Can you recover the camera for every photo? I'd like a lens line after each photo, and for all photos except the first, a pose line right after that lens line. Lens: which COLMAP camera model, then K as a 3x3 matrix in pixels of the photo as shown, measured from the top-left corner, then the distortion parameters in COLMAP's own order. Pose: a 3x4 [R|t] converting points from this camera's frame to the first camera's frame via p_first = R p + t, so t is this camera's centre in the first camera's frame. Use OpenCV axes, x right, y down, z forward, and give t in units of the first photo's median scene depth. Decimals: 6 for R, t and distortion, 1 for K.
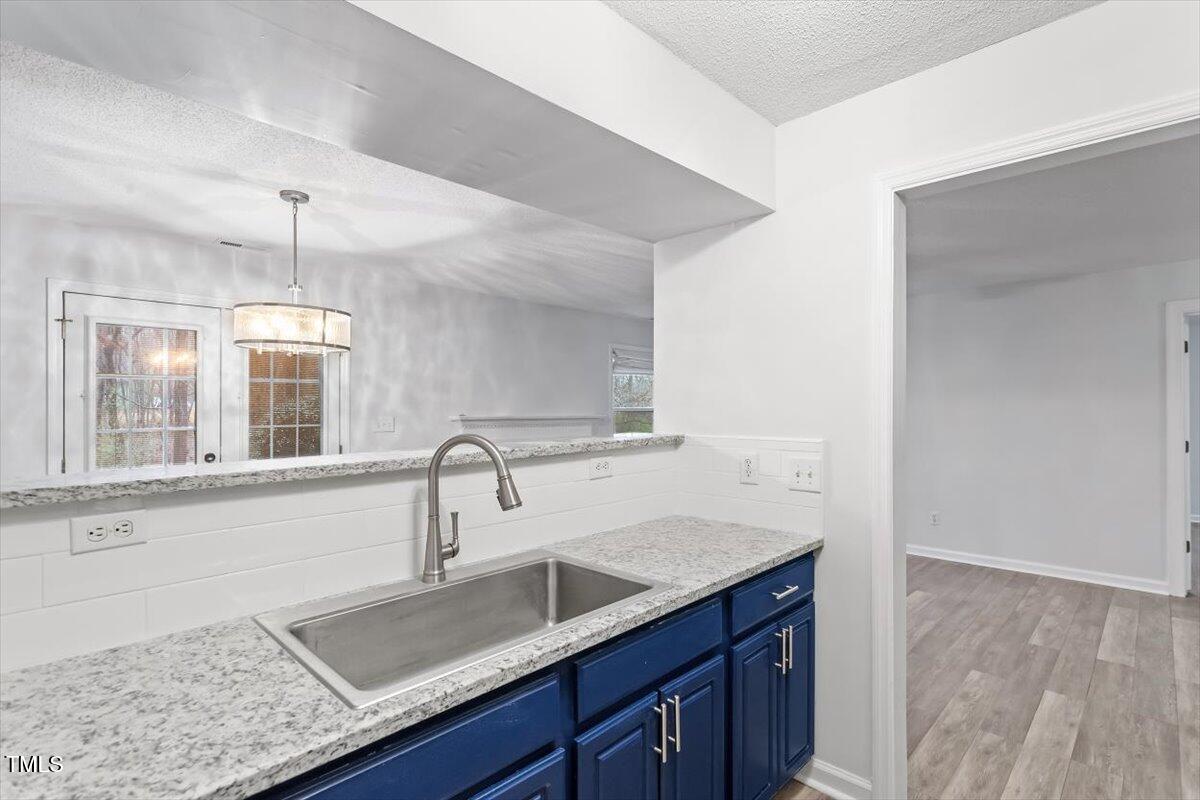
lens RADIAL K [[572.0, 0, 601.2], [0, 572.0, 404.9], [0, 0, 1]] dist [-0.003525, -0.000507]
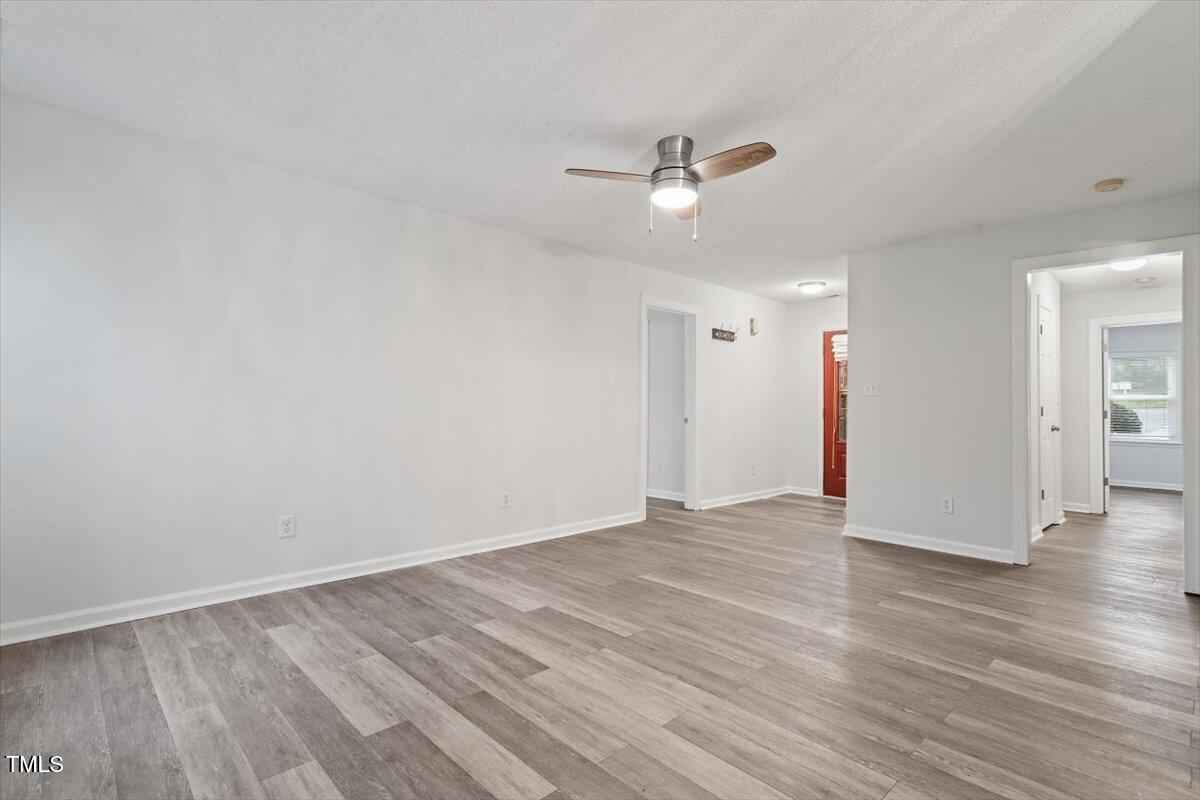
lens RADIAL K [[572.0, 0, 591.7], [0, 572.0, 395.4], [0, 0, 1]] dist [-0.003525, -0.000507]
pose [[0.050551, 0.018485, 0.998550, -0.361009], [-0.022641, 0.999593, -0.017359, 0.082187], [-0.998465, -0.021730, 0.050949, 1.191747]]
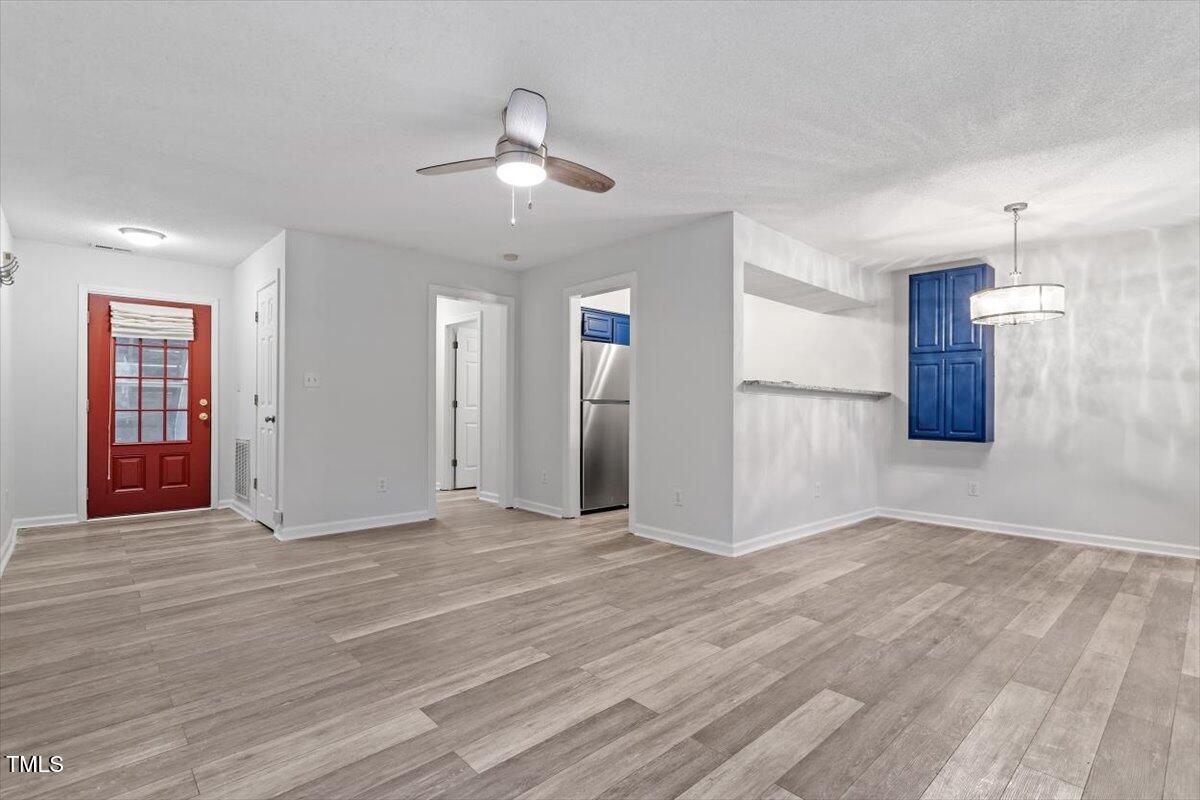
lens RADIAL K [[572.0, 0, 602.2], [0, 572.0, 404.9], [0, 0, 1]] dist [-0.003525, -0.000507]
pose [[-0.998648, -0.005787, 0.051650, 0.281388], [-0.006187, 0.999952, -0.007596, 0.091243], [-0.051604, -0.007905, -0.998636, 1.834547]]
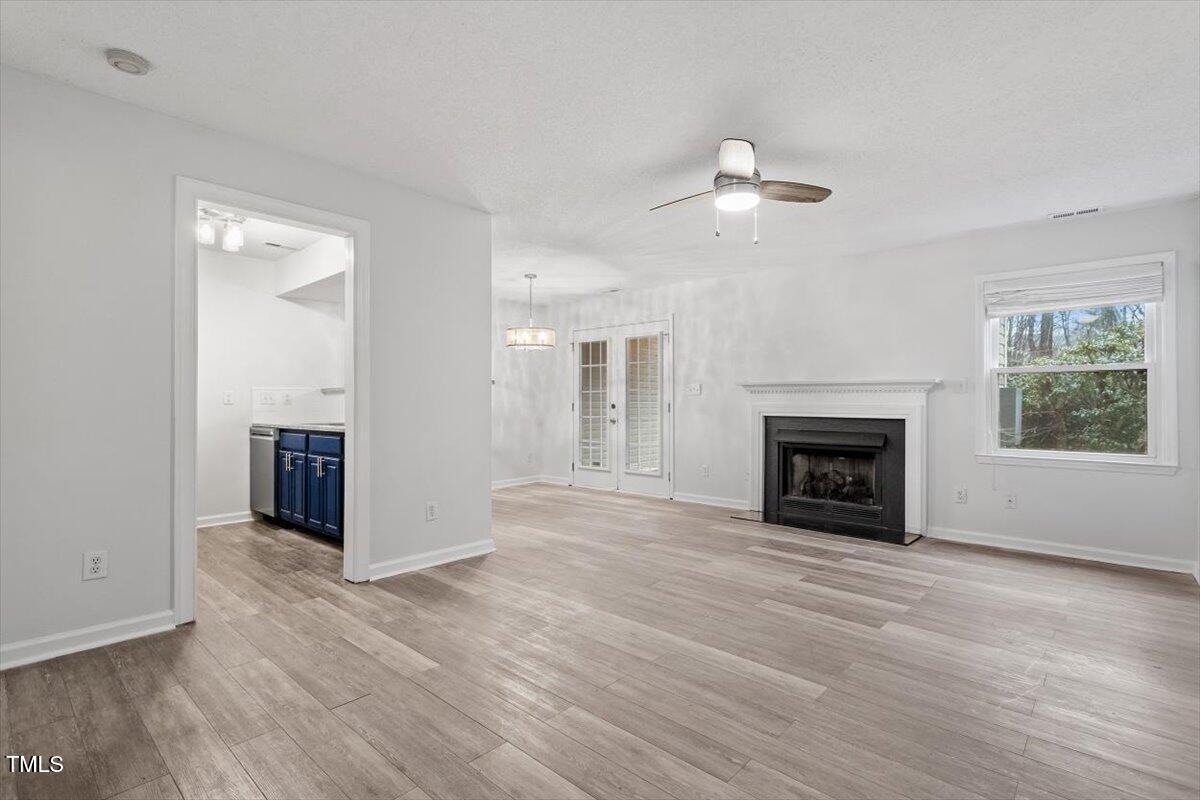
lens RADIAL K [[572.0, 0, 597.6], [0, 572.0, 403.0], [0, 0, 1]] dist [-0.003525, -0.000507]
pose [[0.033441, 0.002433, -0.999438, 1.222748], [0.005004, 0.999984, 0.002602, 0.077493], [0.999428, -0.005089, 0.033428, 0.898393]]
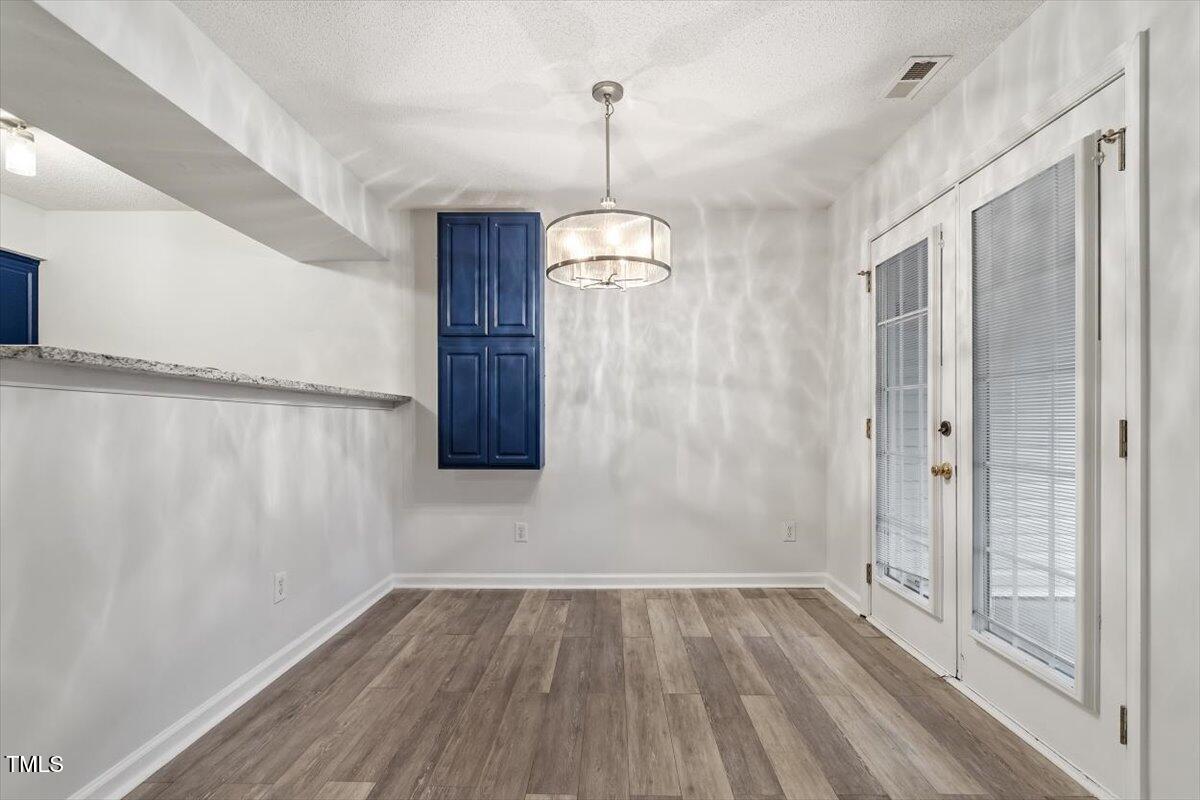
lens RADIAL K [[572.0, 0, 592.8], [0, 572.0, 419.2], [0, 0, 1]] dist [-0.003525, -0.000507]
pose [[-0.739024, 0.005570, -0.673656, 0.030248], [0.005276, 0.999983, 0.002480, 0.080195], [0.673658, -0.001721, -0.739041, 1.225780]]
